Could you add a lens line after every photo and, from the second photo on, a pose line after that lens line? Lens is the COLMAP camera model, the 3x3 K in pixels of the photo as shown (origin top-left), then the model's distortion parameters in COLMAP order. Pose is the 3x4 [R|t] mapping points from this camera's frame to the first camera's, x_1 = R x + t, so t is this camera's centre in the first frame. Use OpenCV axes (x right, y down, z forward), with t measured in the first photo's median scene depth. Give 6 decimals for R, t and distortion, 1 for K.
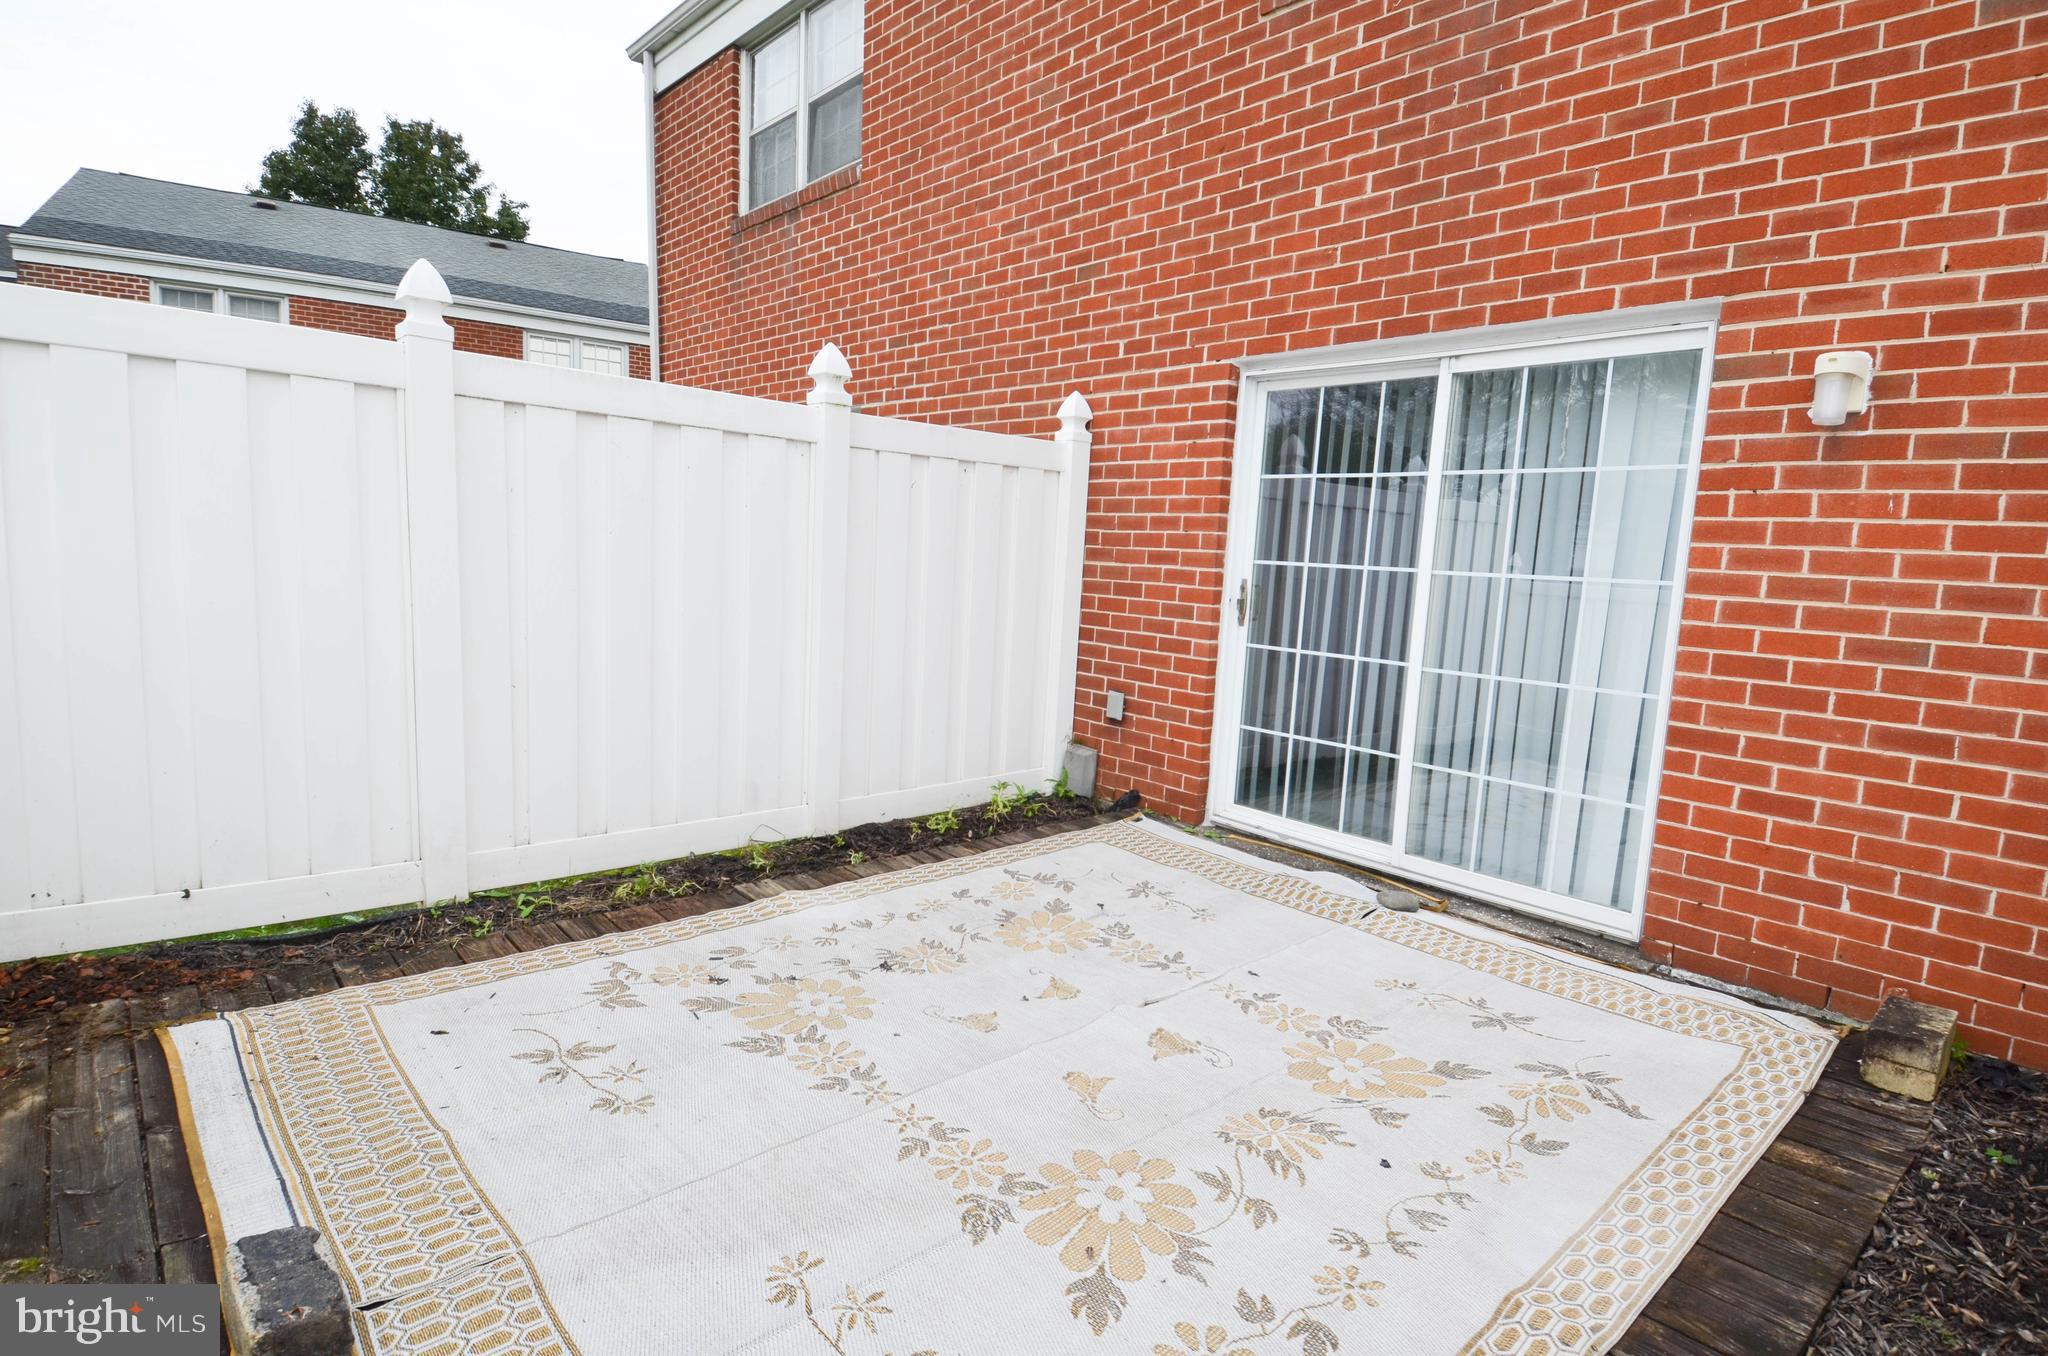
lens RADIAL K [[1050.2, 0, 1024.5], [0, 1050.2, 682.6], [0, 0, 1]] dist [0.053134, -0.058256]
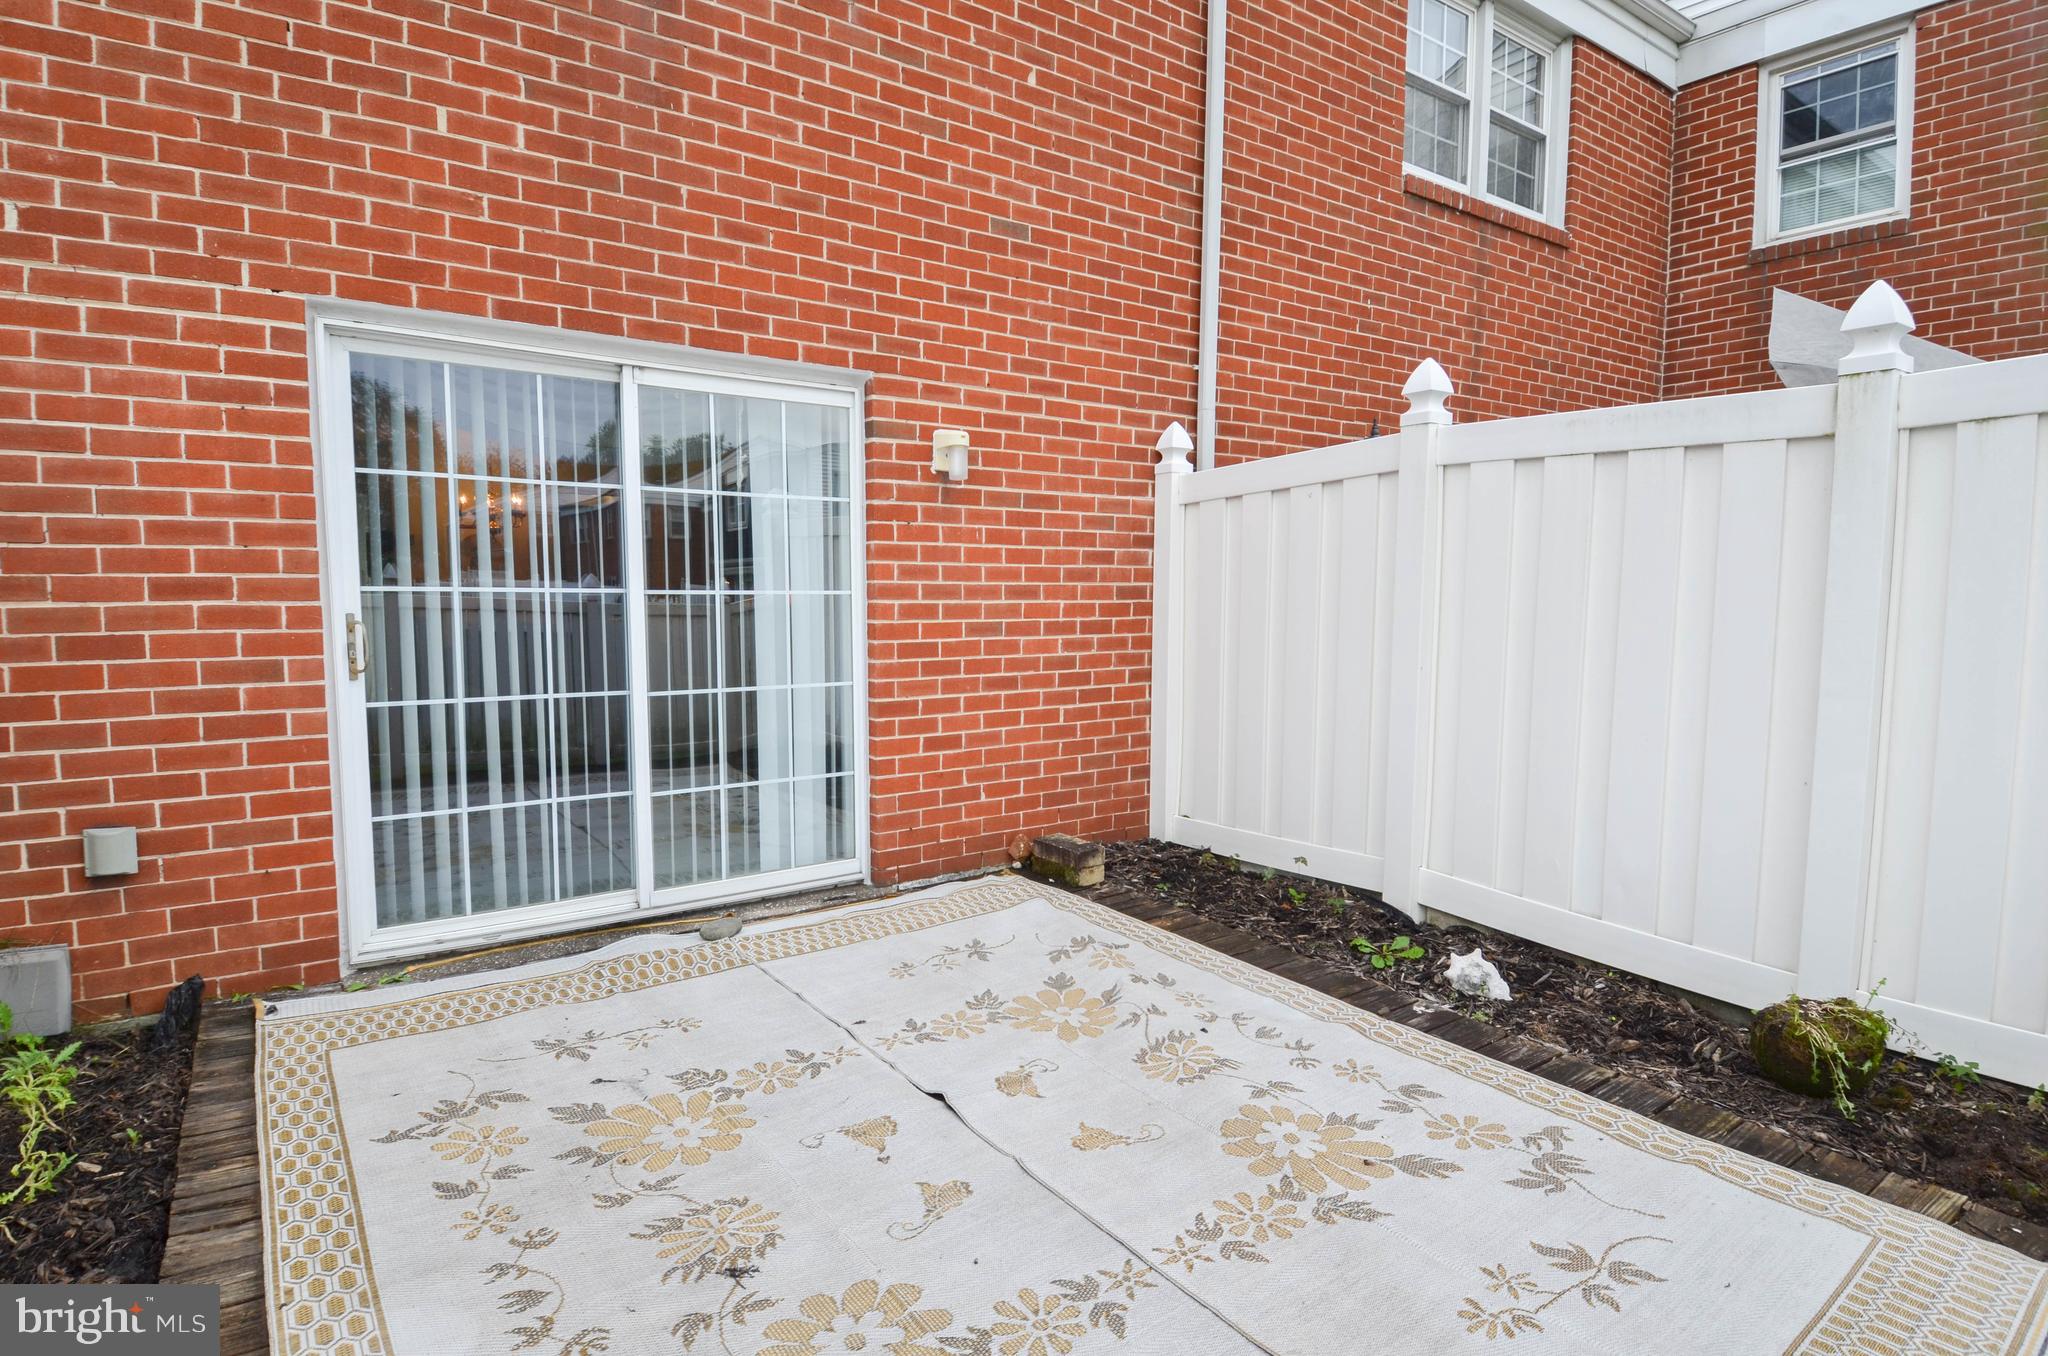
lens RADIAL K [[1050.2, 0, 1024.5], [0, 1050.2, 682.6], [0, 0, 1]] dist [0.053134, -0.058256]
pose [[0.114551, -0.135177, 0.984178, -0.590210], [0.126659, 0.984601, 0.120493, -0.108289], [-0.985310, 0.110852, 0.129908, 0.622735]]
